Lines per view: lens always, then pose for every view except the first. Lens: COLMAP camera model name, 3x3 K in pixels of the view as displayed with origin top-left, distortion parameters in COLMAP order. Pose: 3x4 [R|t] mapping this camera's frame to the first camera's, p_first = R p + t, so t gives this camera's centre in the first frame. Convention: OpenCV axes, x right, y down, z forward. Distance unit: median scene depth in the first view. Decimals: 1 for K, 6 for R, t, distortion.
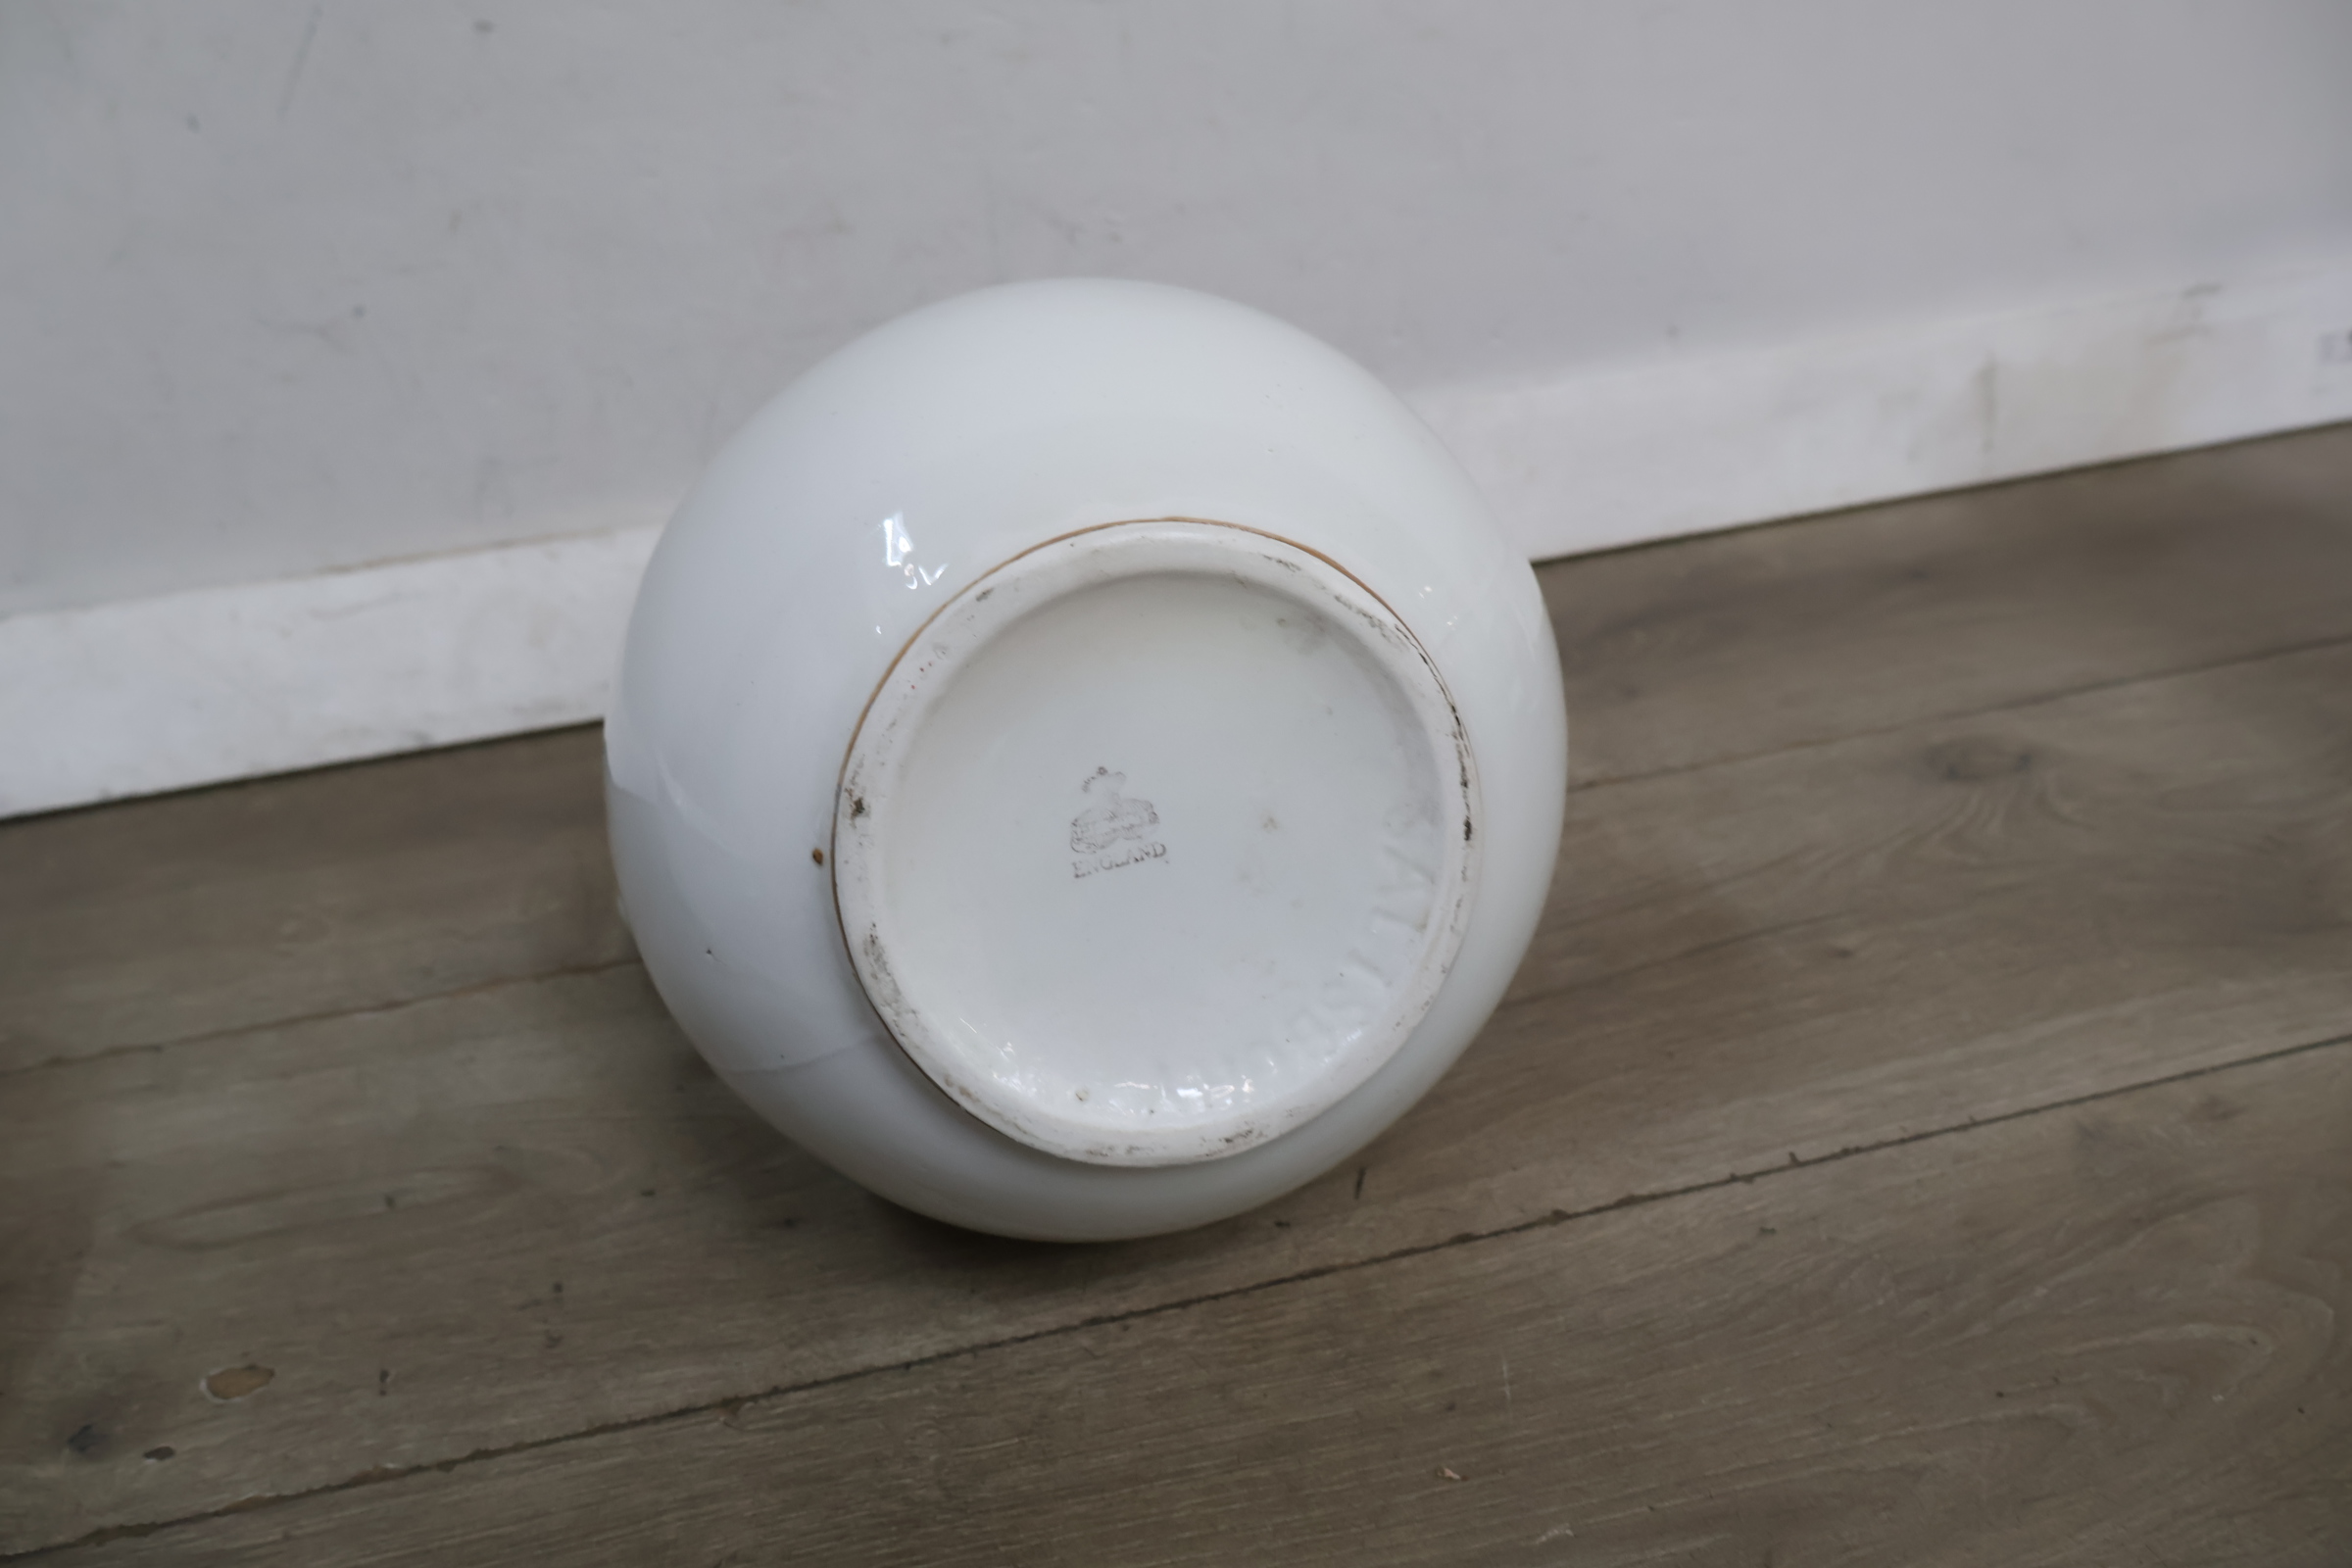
lens RADIAL K [[2009.5, 0, 1163.7], [0, 2009.5, 782.5], [0, 0, 1]] dist [0.004923, 0.007712]
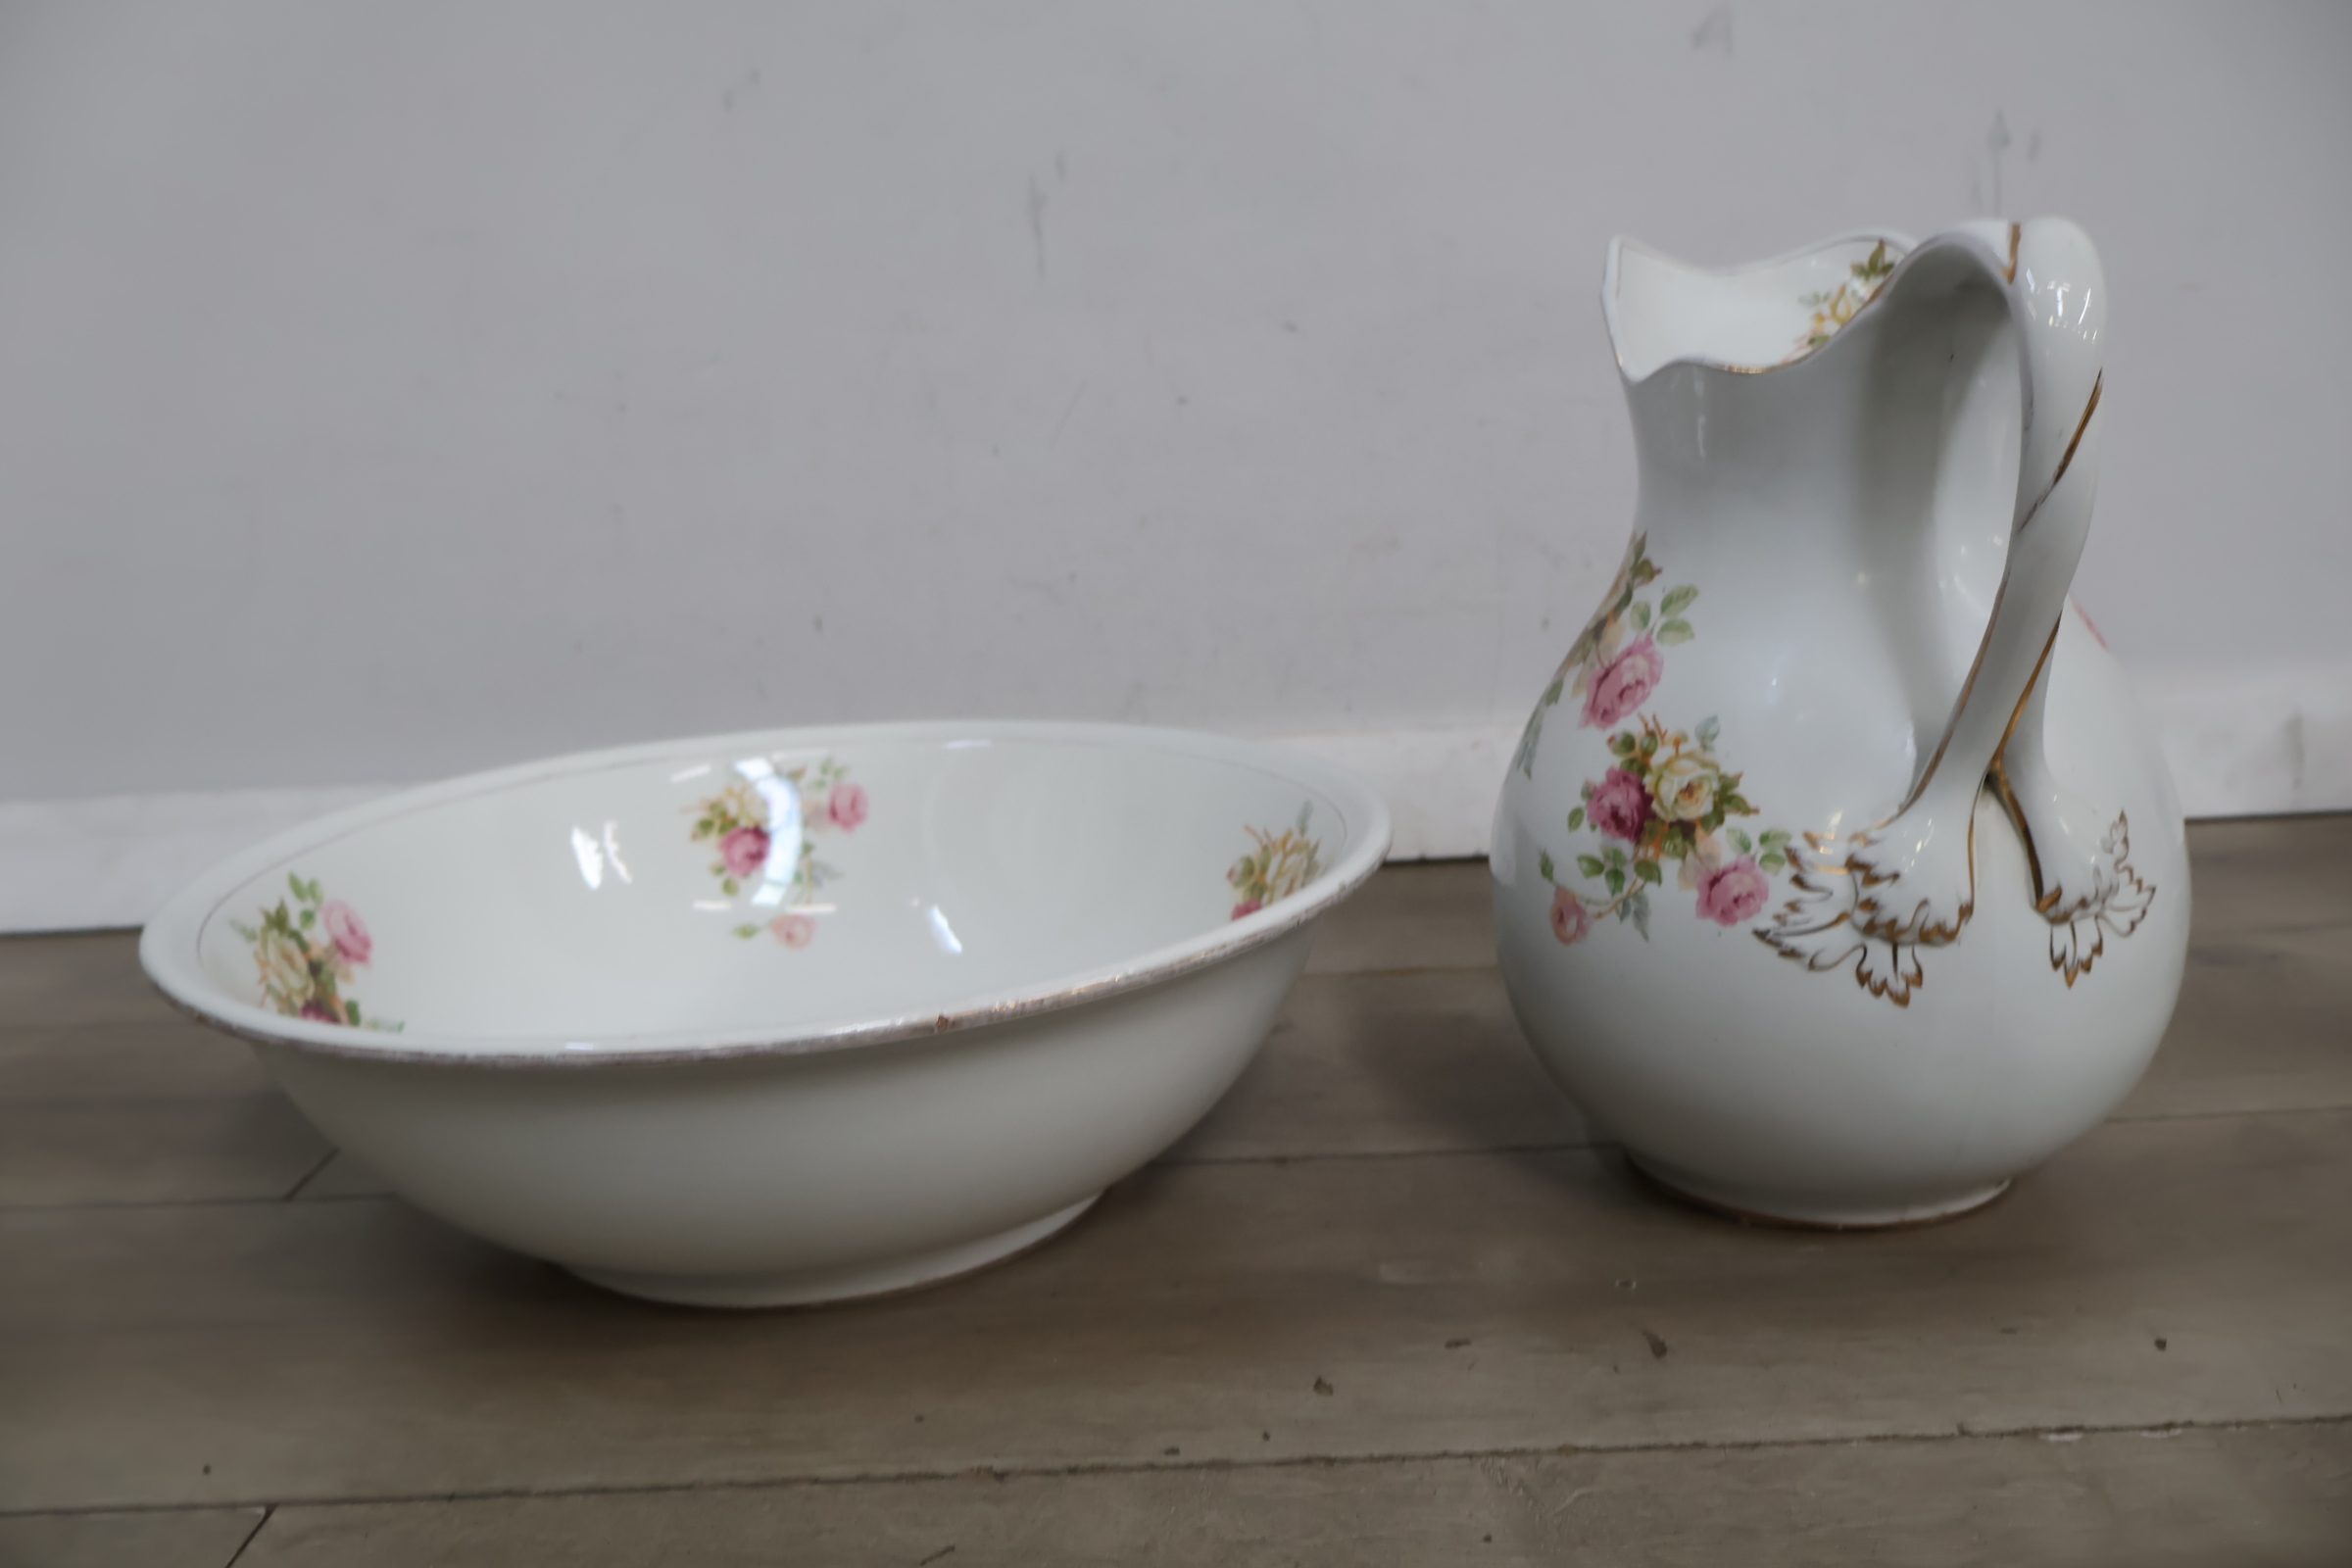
lens RADIAL K [[2019.4, 0, 1168.6], [0, 2019.4, 793.4], [0, 0, 1]] dist [0.010181, 0.002881]
pose [[0.971802, 0.077811, -0.222588, 0.021755], [-0.129188, 0.965394, -0.226551, 0.295152], [0.197257, 0.248919, 0.948224, -0.434864]]
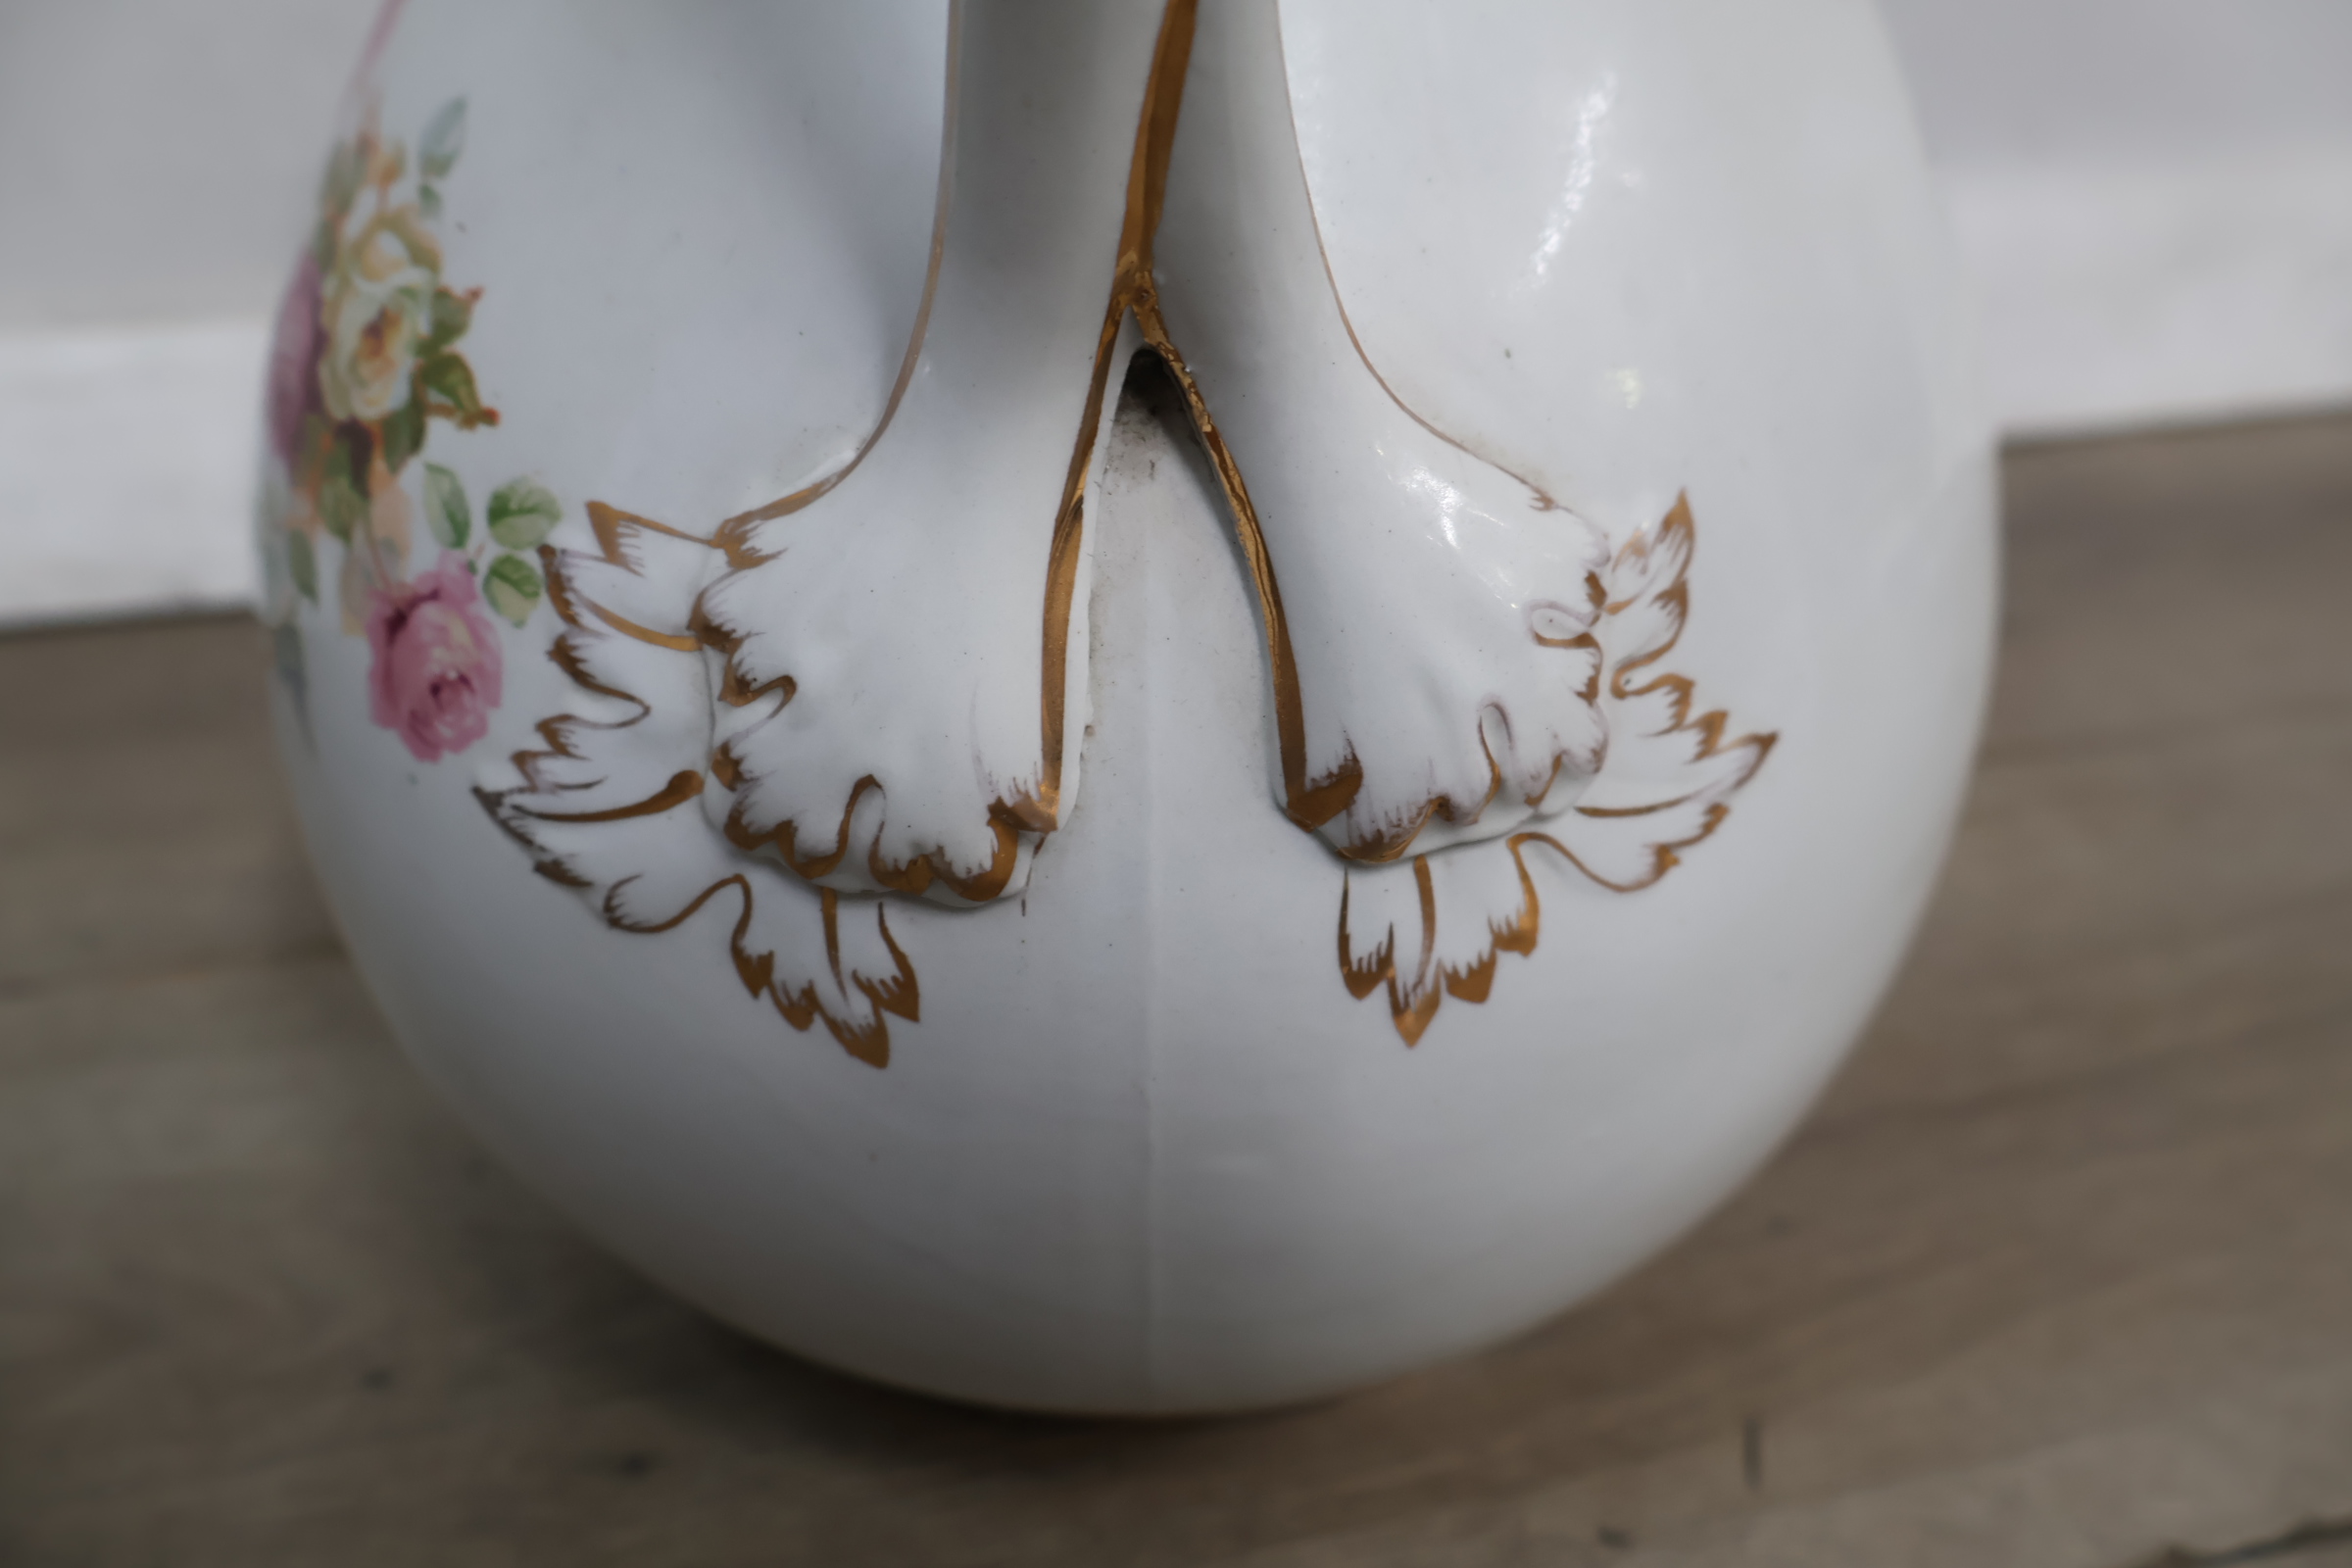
lens RADIAL K [[2060.1, 0, 1176.0], [0, 2060.1, 784.0], [0, 0, 1]] dist [-0.022720, -0.001052]
pose [[0.944955, 0.212128, -0.249122, 0.258390], [-0.207539, 0.977198, 0.044858, 0.073594], [0.252957, 0.009313, 0.967433, 0.246640]]
